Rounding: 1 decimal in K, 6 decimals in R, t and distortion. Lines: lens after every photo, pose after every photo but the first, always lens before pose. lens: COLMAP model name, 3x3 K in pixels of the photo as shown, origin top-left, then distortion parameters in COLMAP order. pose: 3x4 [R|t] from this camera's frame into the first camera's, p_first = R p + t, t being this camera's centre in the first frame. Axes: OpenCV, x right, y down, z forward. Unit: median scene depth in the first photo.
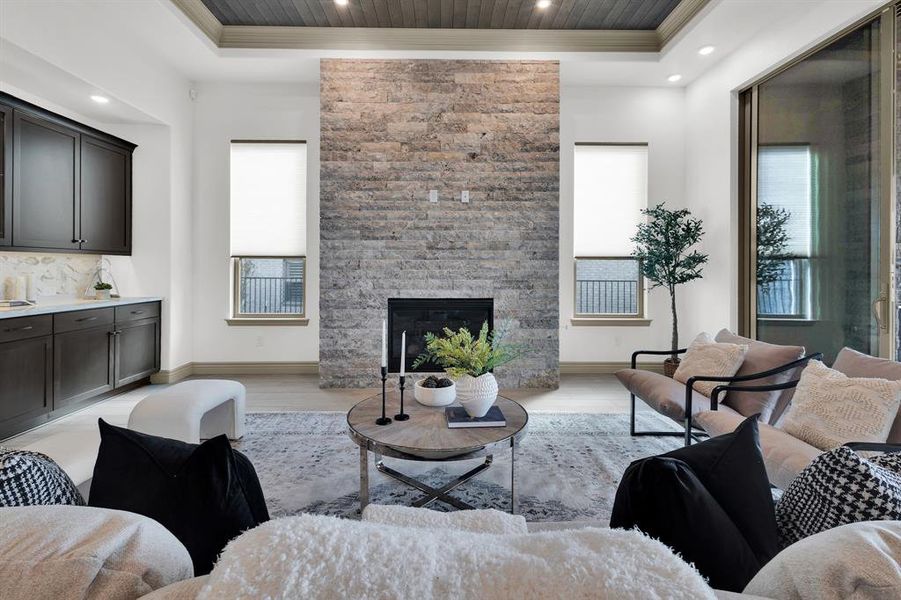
lens RADIAL K [[424.7, 0, 449.0], [0, 424.7, 266.0], [0, 0, 1]] dist [0.011878, 0.000127]
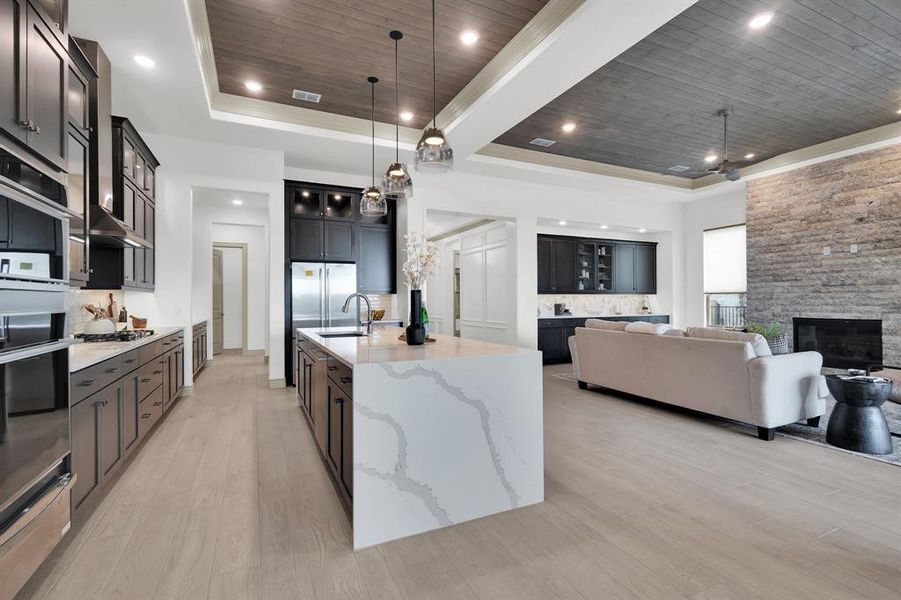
lens RADIAL K [[415.0, 0, 449.9], [0, 415.0, 298.8], [0, 0, 1]] dist [0.018313, -0.006243]
pose [[0.408238, -0.010684, -0.912813, 0.780108], [0.010368, 0.999921, -0.007067, 0.002435], [0.912817, -0.006579, 0.408316, -0.841347]]
